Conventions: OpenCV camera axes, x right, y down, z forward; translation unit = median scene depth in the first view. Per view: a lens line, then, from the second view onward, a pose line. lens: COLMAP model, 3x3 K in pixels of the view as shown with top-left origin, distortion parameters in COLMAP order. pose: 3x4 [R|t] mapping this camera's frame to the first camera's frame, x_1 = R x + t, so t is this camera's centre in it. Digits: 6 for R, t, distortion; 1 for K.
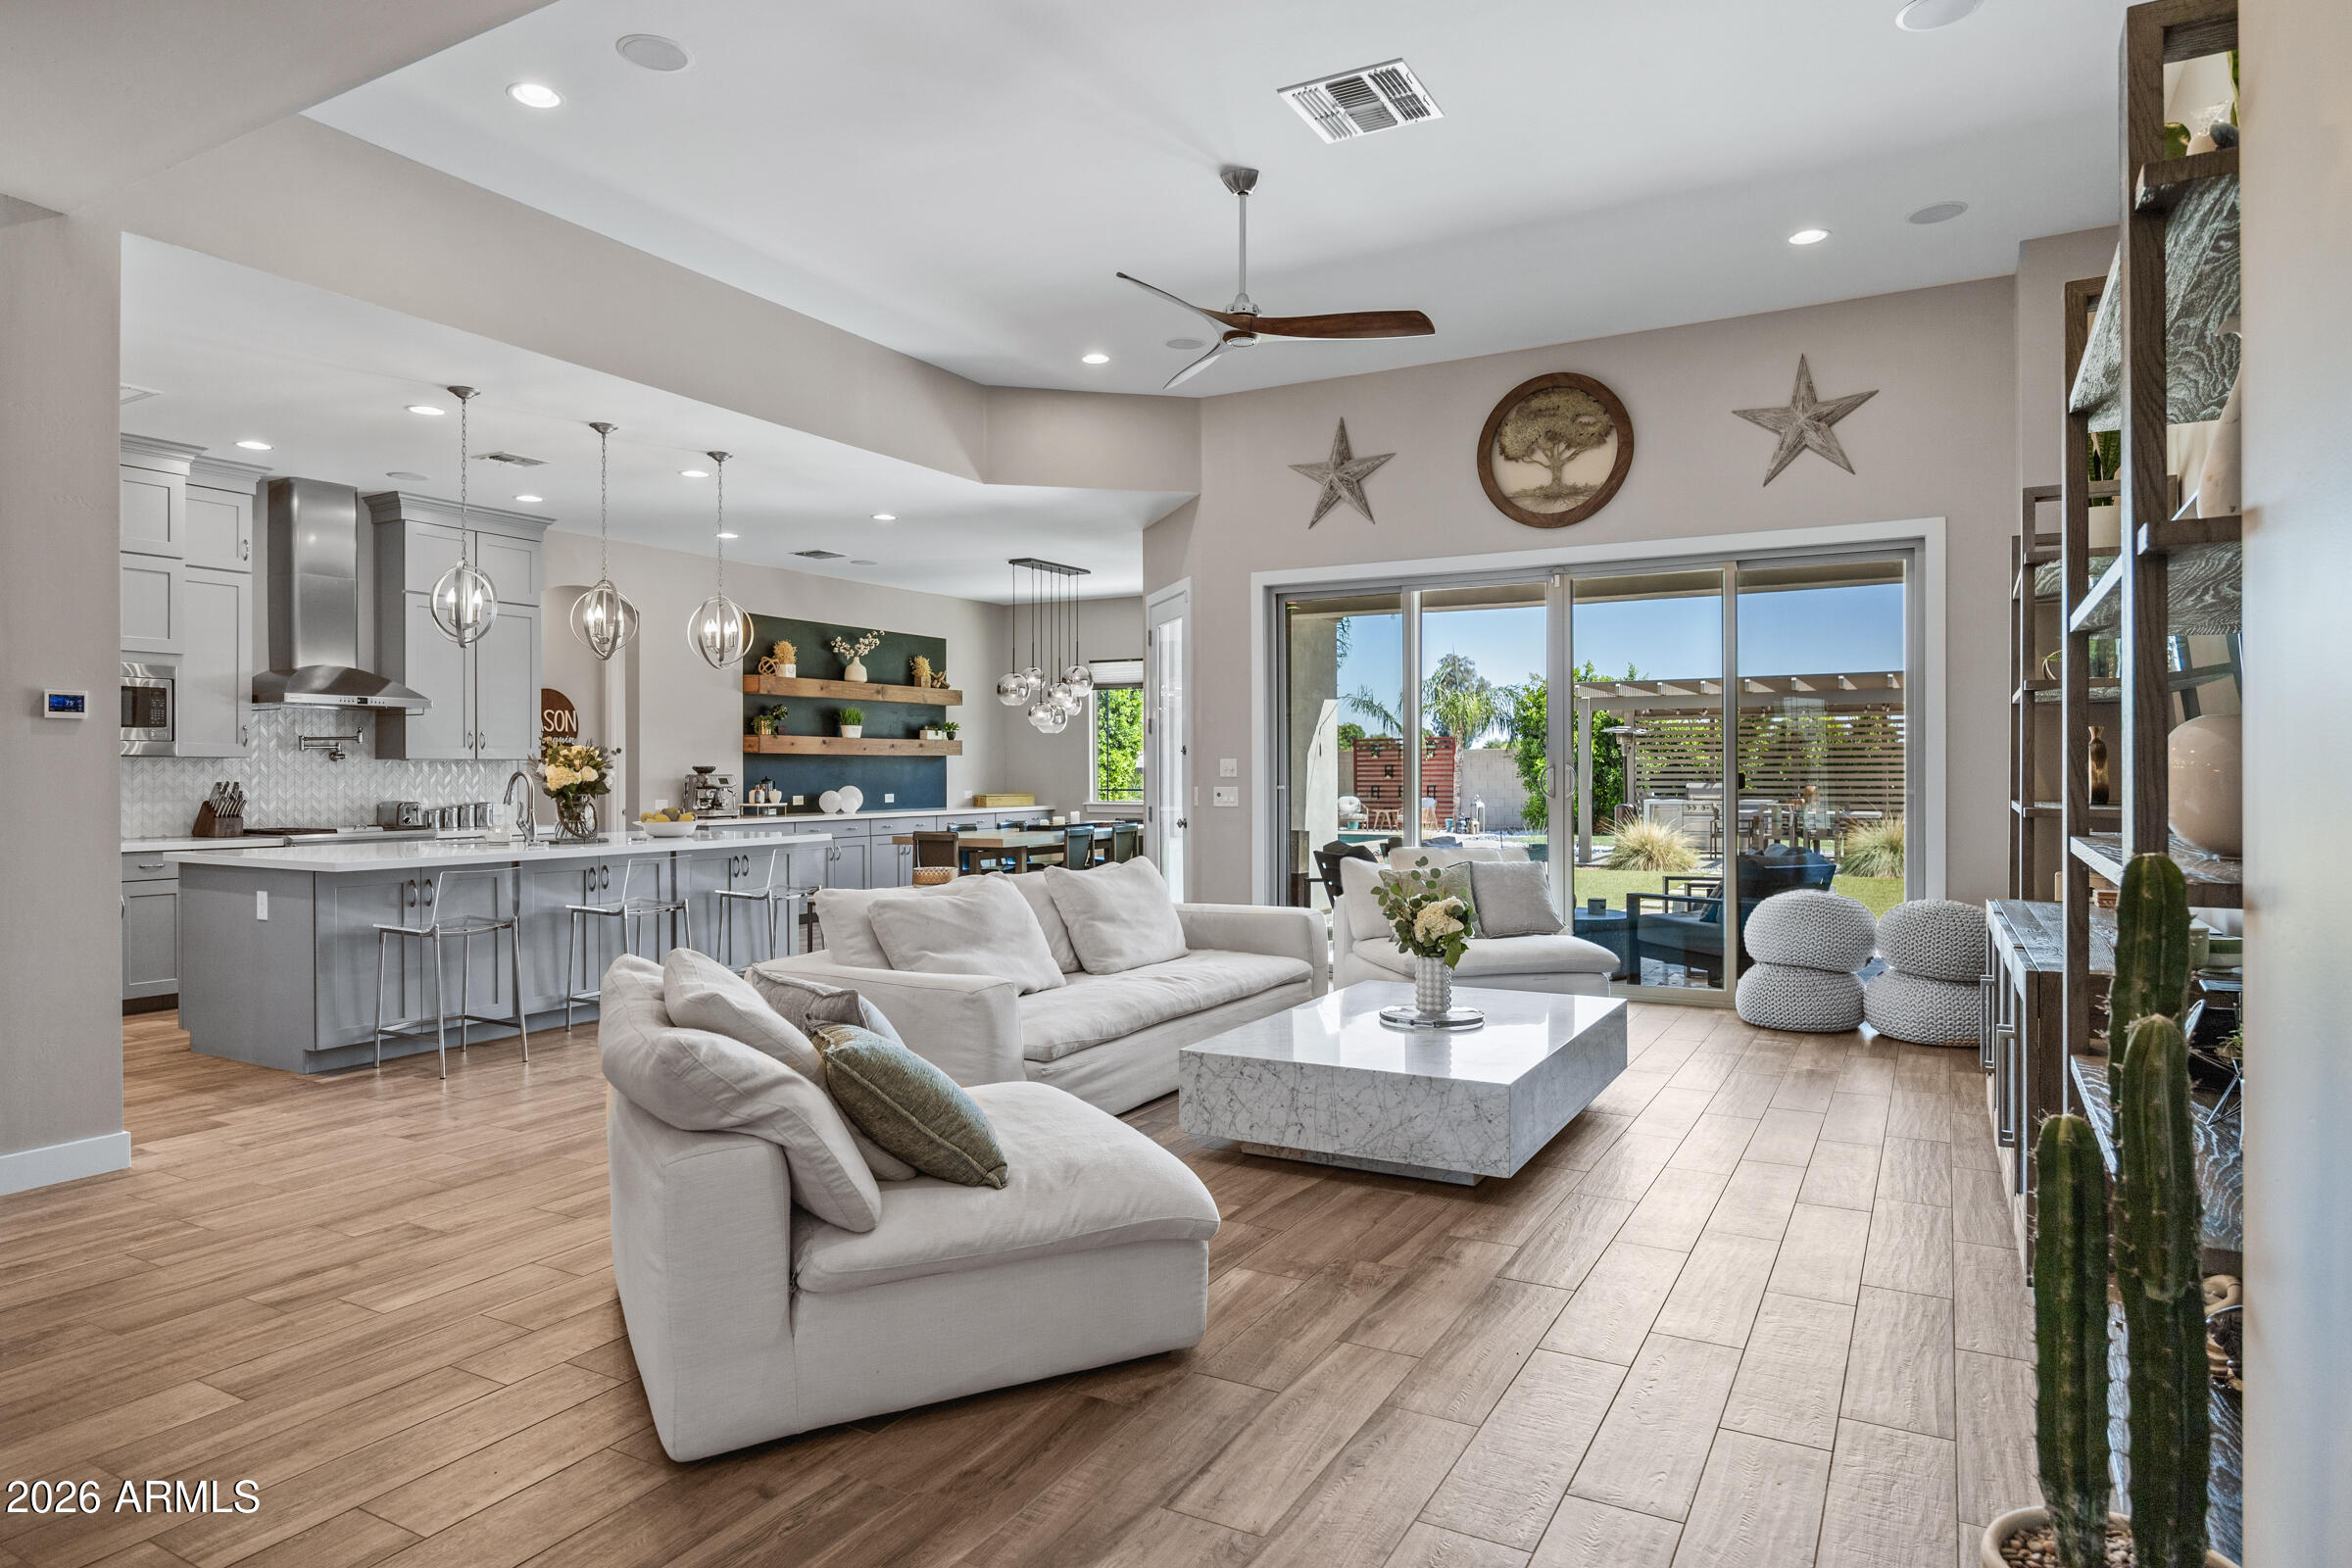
lens RADIAL K [[1376.4, 0, 1142.8], [0, 1376.4, 772.1], [0, 0, 1]] dist [0.001128, -0.007374]
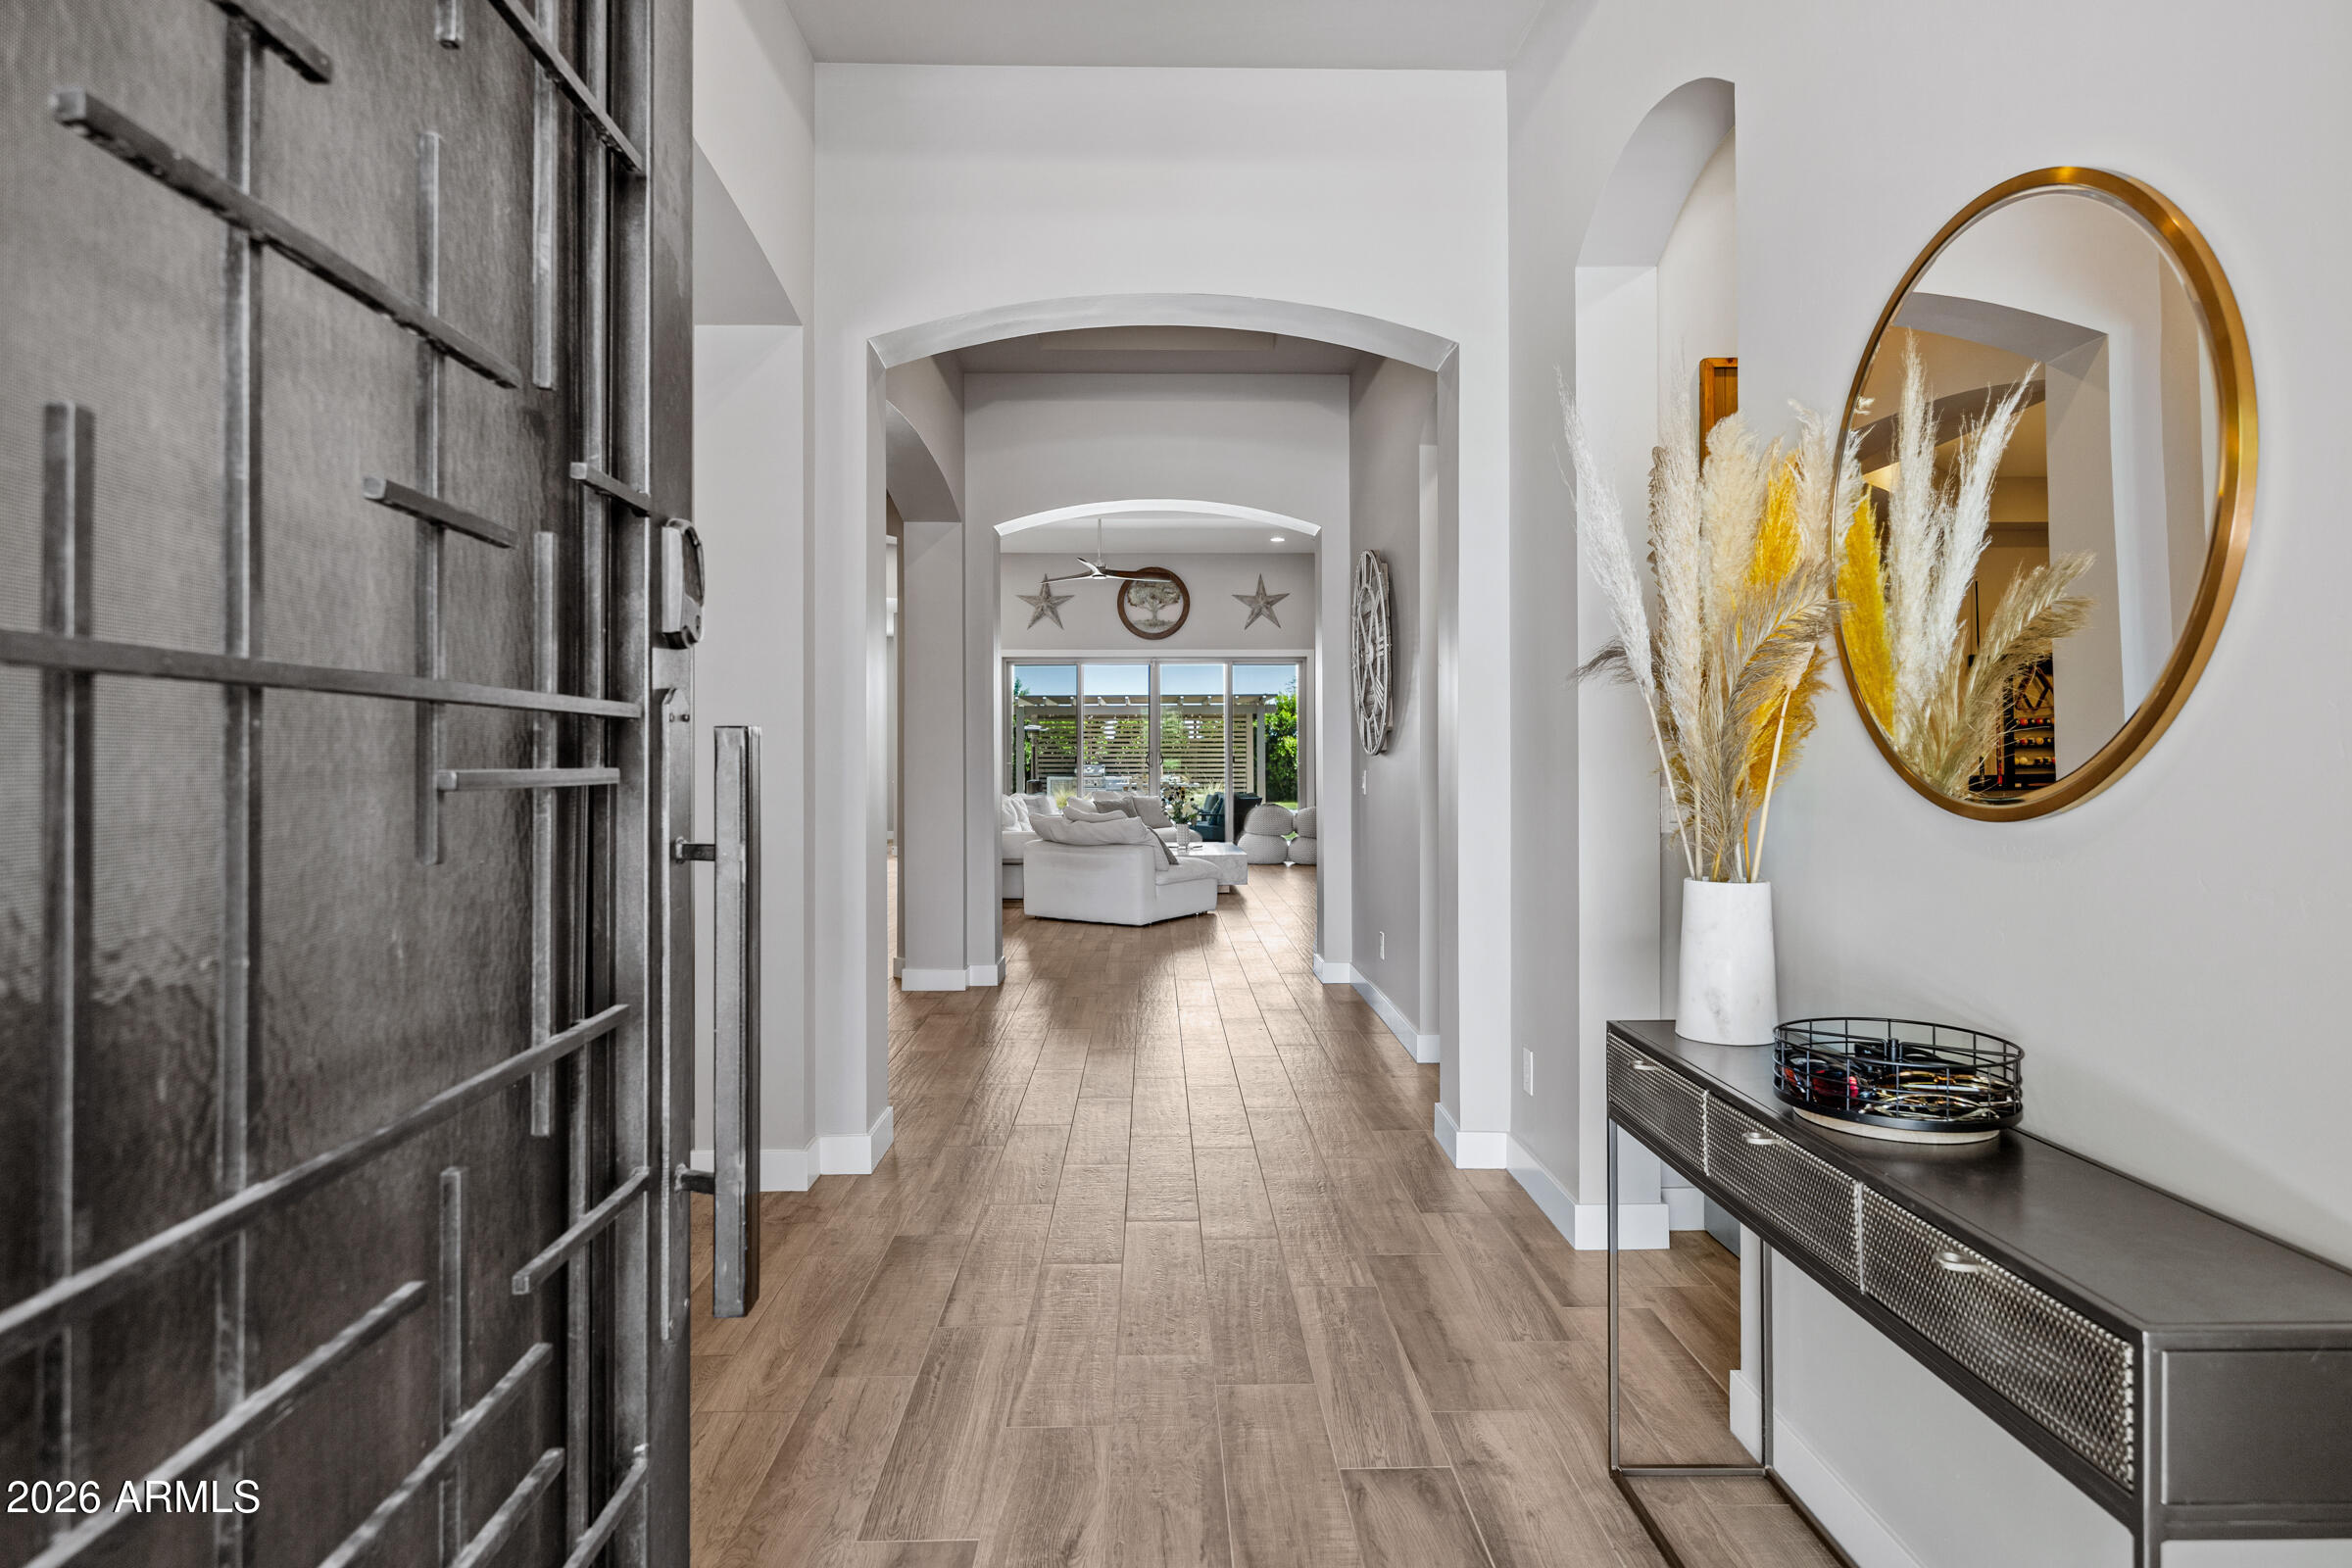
lens RADIAL K [[1342.6, 0, 1174.4], [0, 1342.6, 768.2], [0, 0, 1]] dist [-0.011858, 0.002097]
pose [[0.855962, -0.004702, 0.517017, -0.724113], [0.001335, 0.999975, 0.006884, 0.005396], [-0.517036, -0.005202, 0.855948, -0.763390]]
